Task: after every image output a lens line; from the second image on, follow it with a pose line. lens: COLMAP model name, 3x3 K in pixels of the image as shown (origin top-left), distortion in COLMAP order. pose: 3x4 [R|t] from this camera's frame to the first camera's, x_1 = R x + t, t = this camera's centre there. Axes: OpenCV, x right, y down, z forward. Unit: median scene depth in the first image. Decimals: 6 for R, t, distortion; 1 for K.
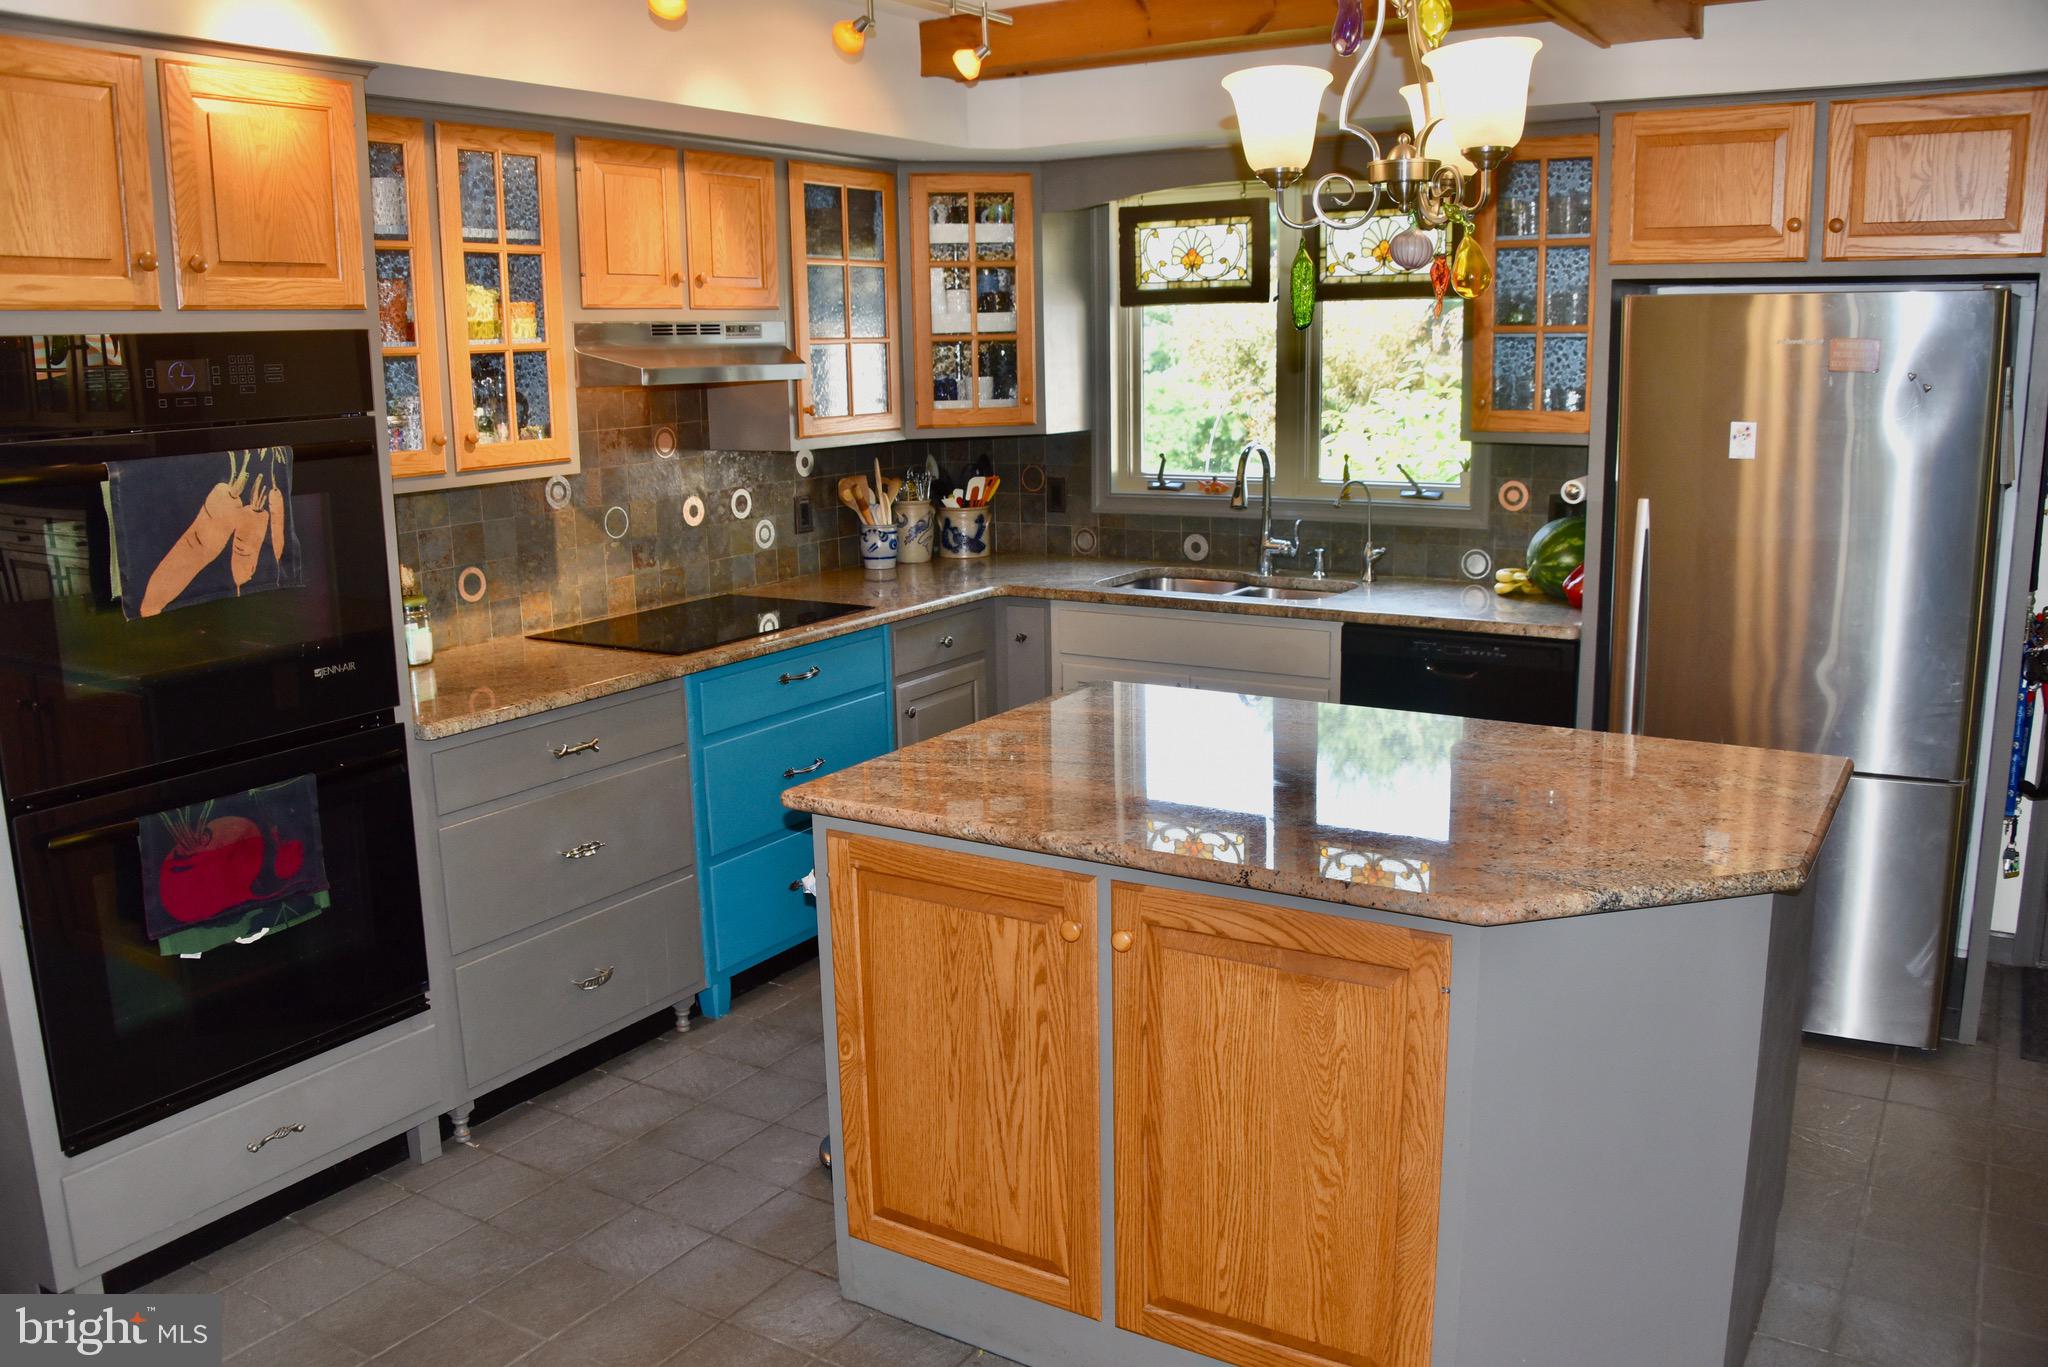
lens RADIAL K [[1639.0, 0, 1020.2], [0, 1639.0, 682.0], [0, 0, 1]] dist [-0.140734, 0.074631]
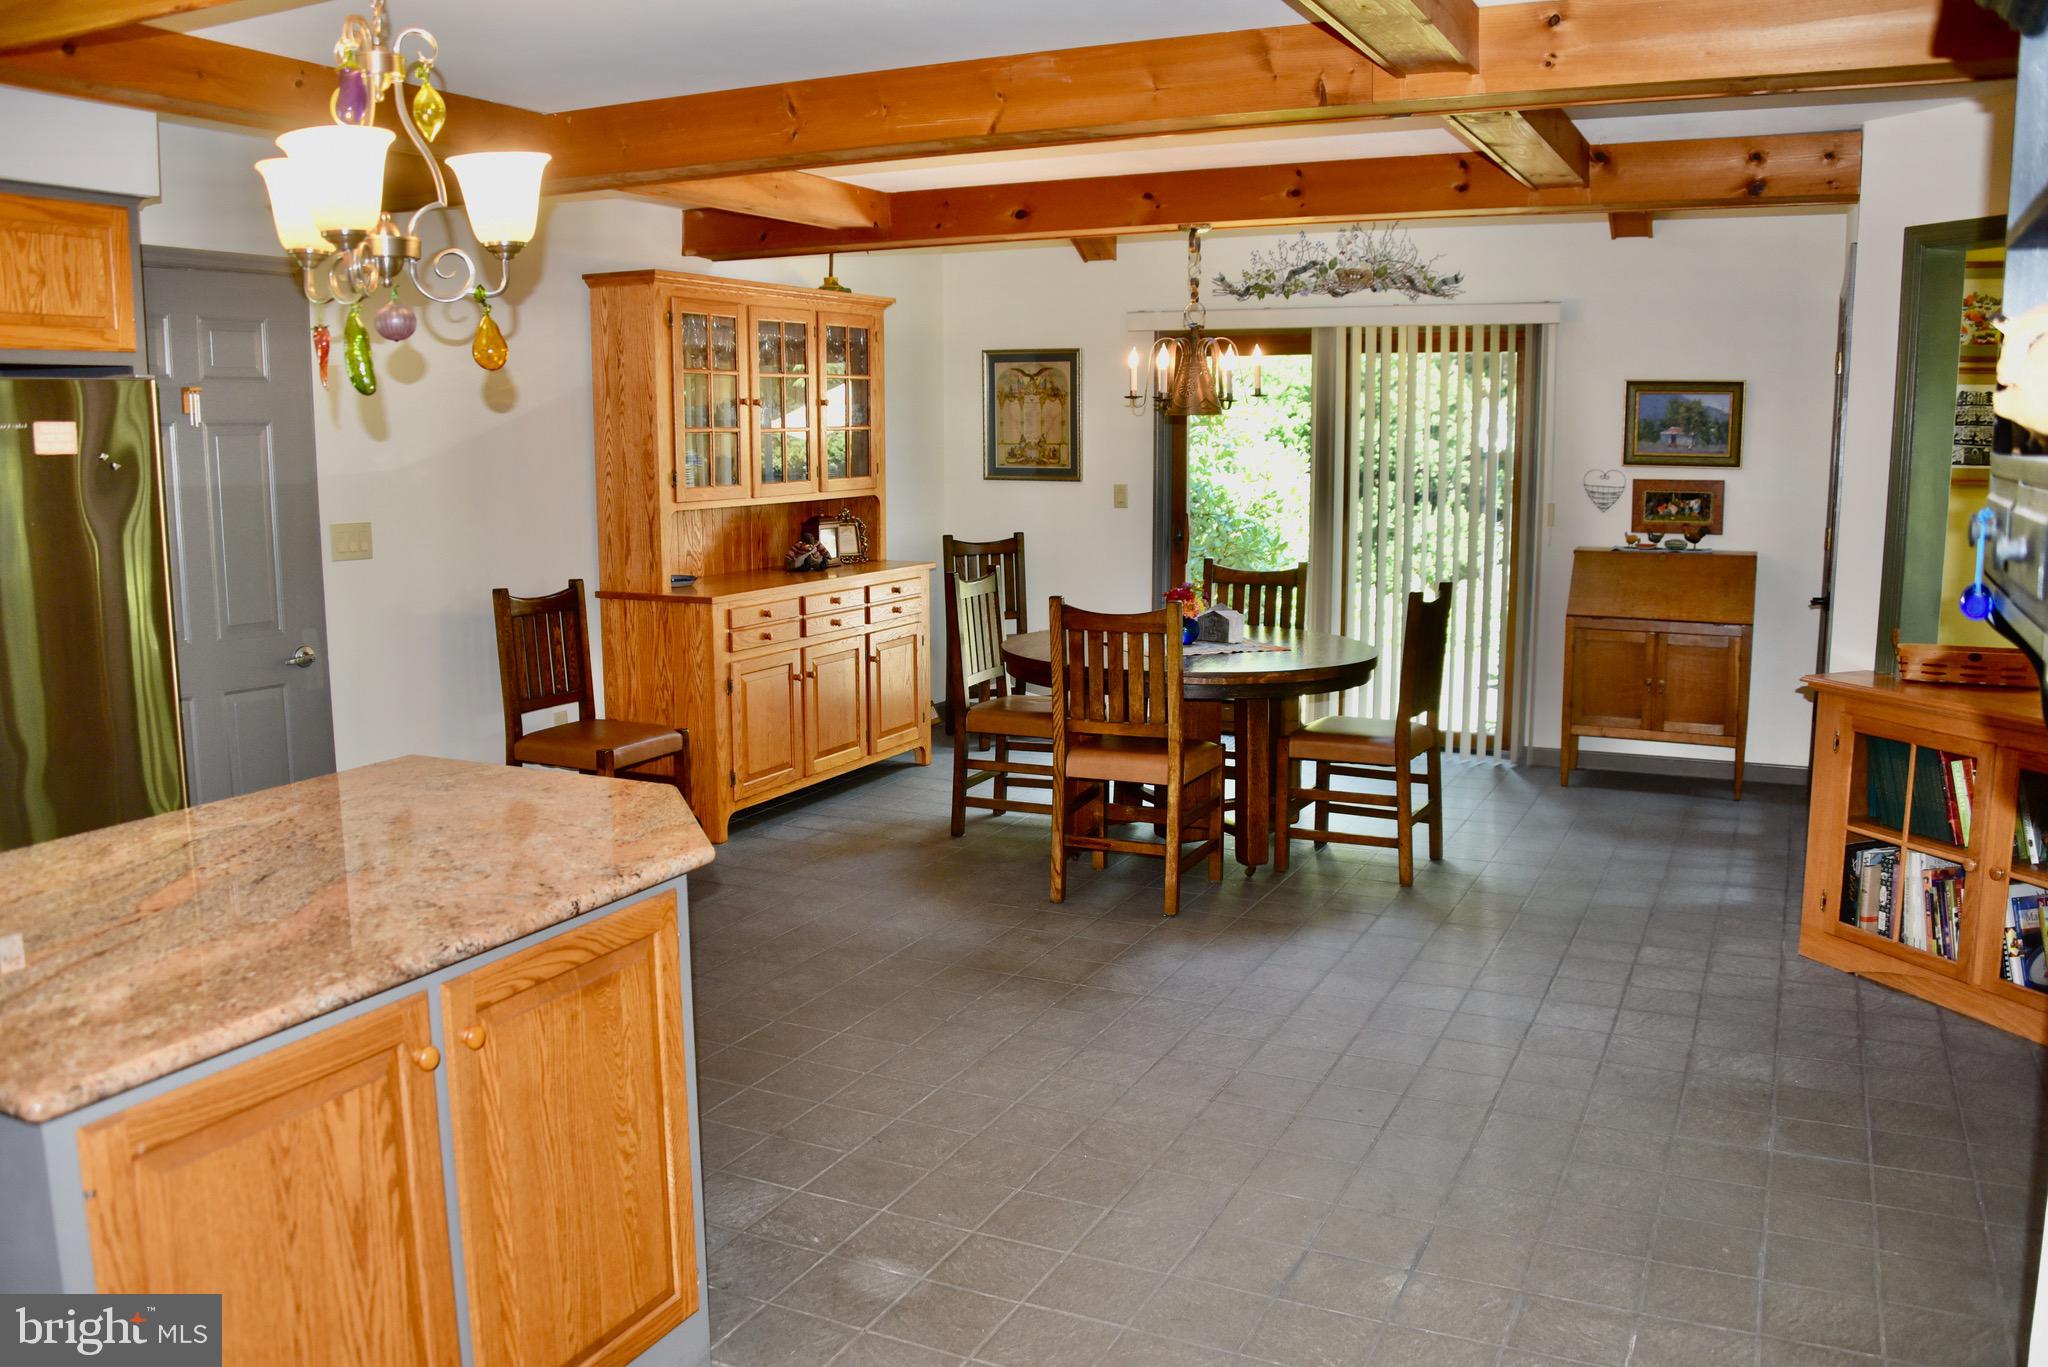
lens RADIAL K [[1639.0, 0, 1026.5], [0, 1639.0, 678.9], [0, 0, 1]] dist [-0.140734, 0.074631]
pose [[-0.110411, -0.131333, 0.985171, -0.576505], [0.205709, 0.966747, 0.151932, -0.077918], [-0.972365, 0.219434, -0.079723, 0.487236]]
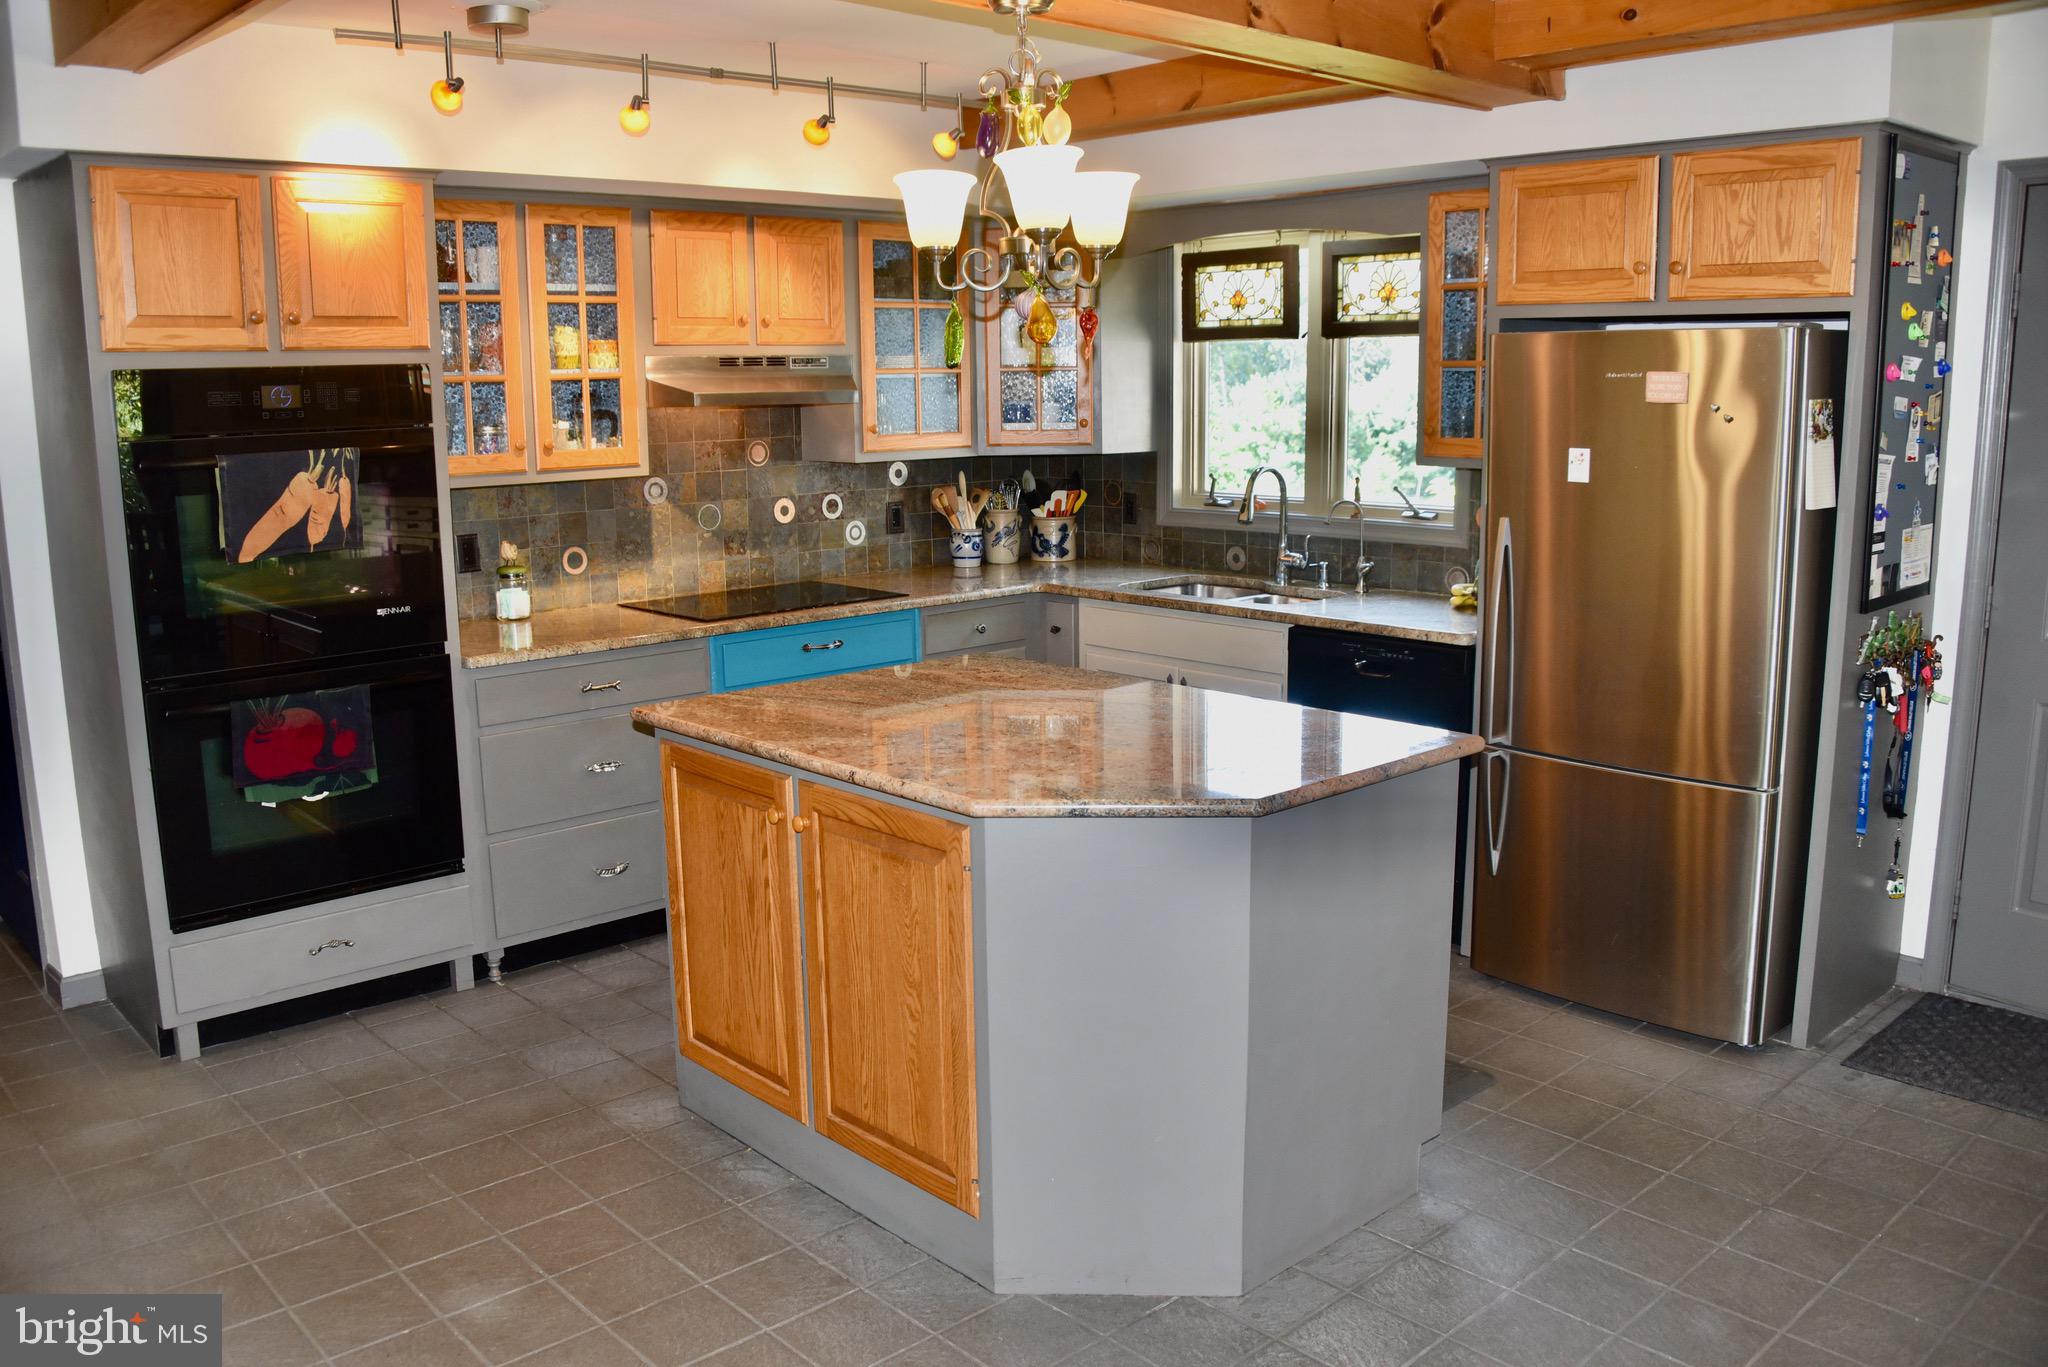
lens RADIAL K [[1639.0, 0, 1012.9], [0, 1639.0, 685.0], [0, 0, 1]] dist [-0.140734, 0.074631]
pose [[0.964904, 0.054822, -0.256815, 0.384910], [-0.058138, 0.998294, -0.005329, 0.028206], [0.256085, 0.020073, 0.966446, -0.169897]]
